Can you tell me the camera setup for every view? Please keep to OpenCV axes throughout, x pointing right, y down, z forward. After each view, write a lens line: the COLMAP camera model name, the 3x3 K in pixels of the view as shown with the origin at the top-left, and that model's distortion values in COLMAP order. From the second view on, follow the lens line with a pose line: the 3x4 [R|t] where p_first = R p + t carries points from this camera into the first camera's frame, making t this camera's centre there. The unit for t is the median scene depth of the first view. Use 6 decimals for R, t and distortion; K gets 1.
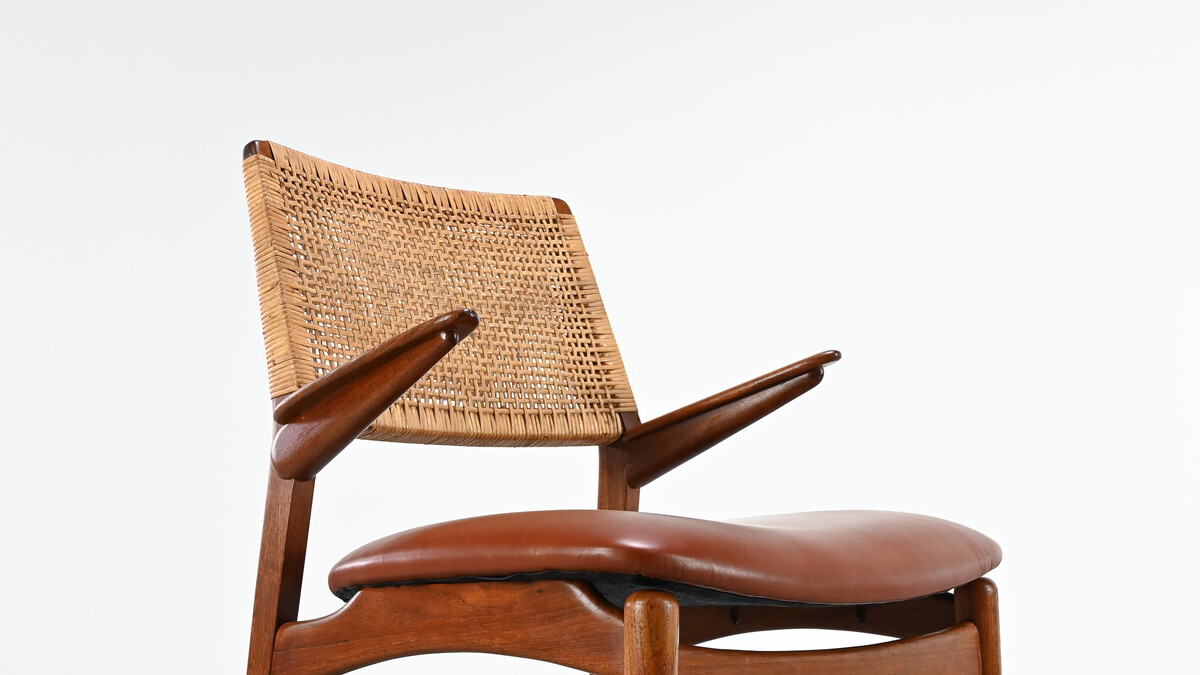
lens RADIAL K [[1161.2, 0, 600.0], [0, 1161.2, 337.5], [0, 0, 1]] dist [-0.009238, -0.010004]
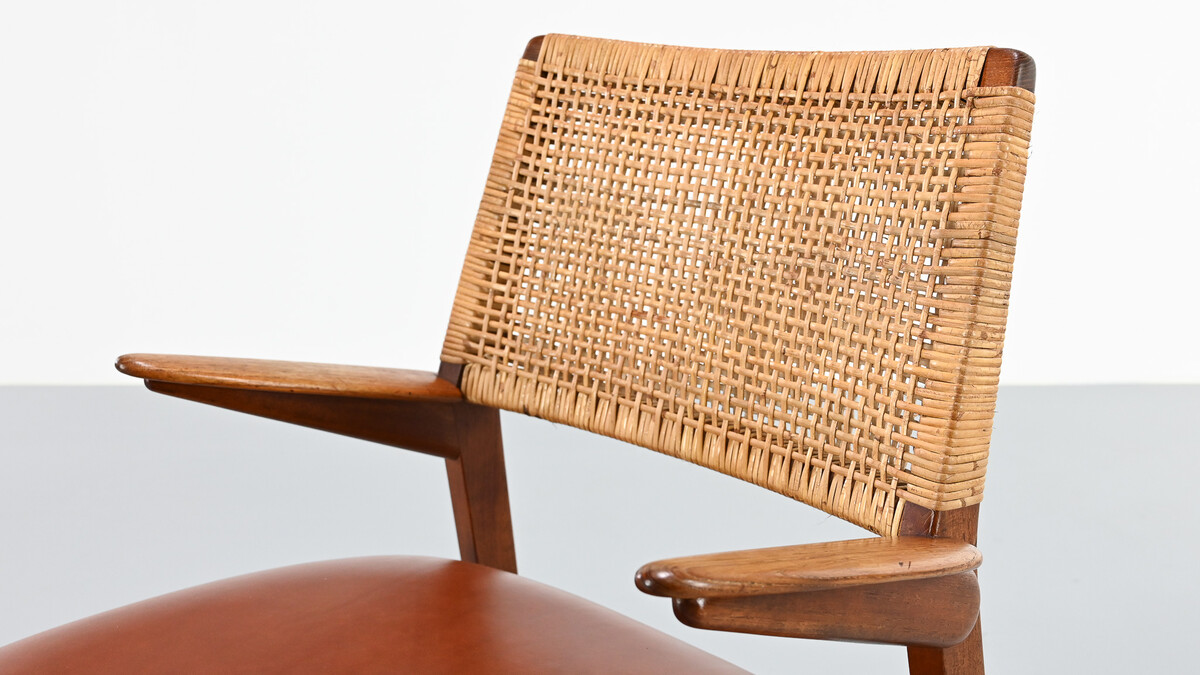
lens RADIAL K [[1161.2, 0, 600.0], [0, 1161.2, 337.5], [0, 0, 1]] dist [-0.009238, -0.010004]
pose [[0.071569, 0.258127, -0.963456, 0.488060], [0.054538, 0.963476, 0.262184, -0.149948], [0.995944, -0.071309, 0.054877, 0.841418]]
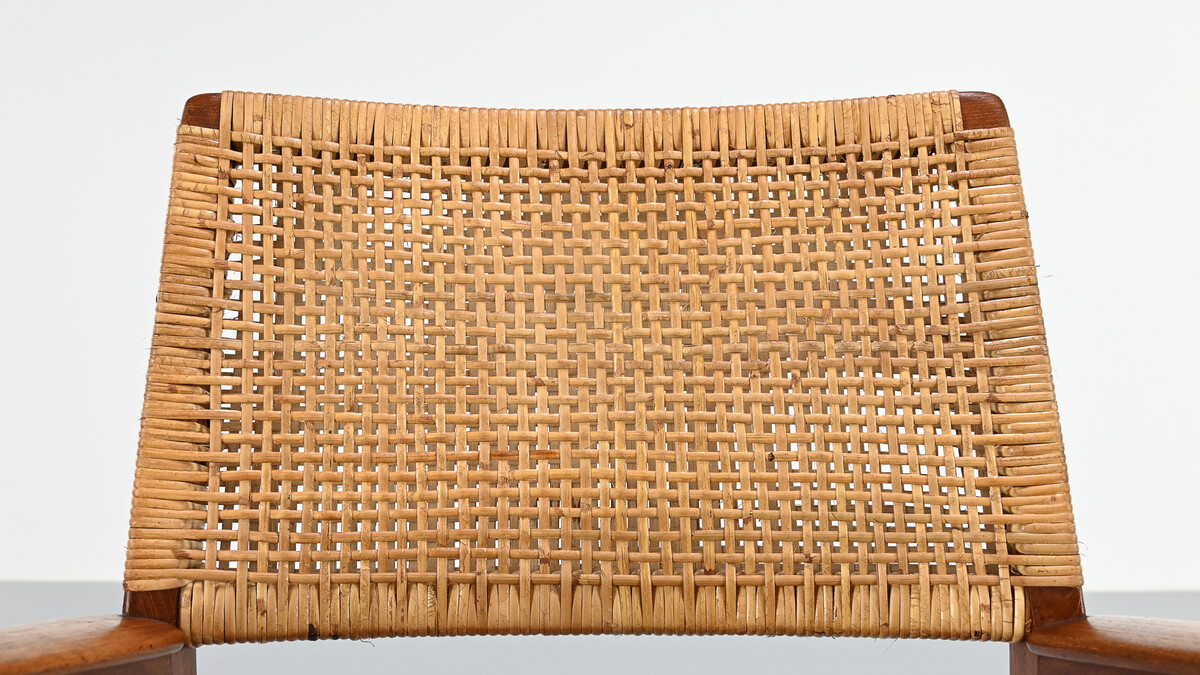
lens RADIAL K [[1161.2, 0, 600.0], [0, 1161.2, 337.5], [0, 0, 1]] dist [-0.009238, -0.010004]
pose [[0.730155, 0.081599, -0.678392, 0.195070], [0.038977, 0.986253, 0.160581, -0.110848], [0.682169, -0.143691, 0.716937, 0.579320]]
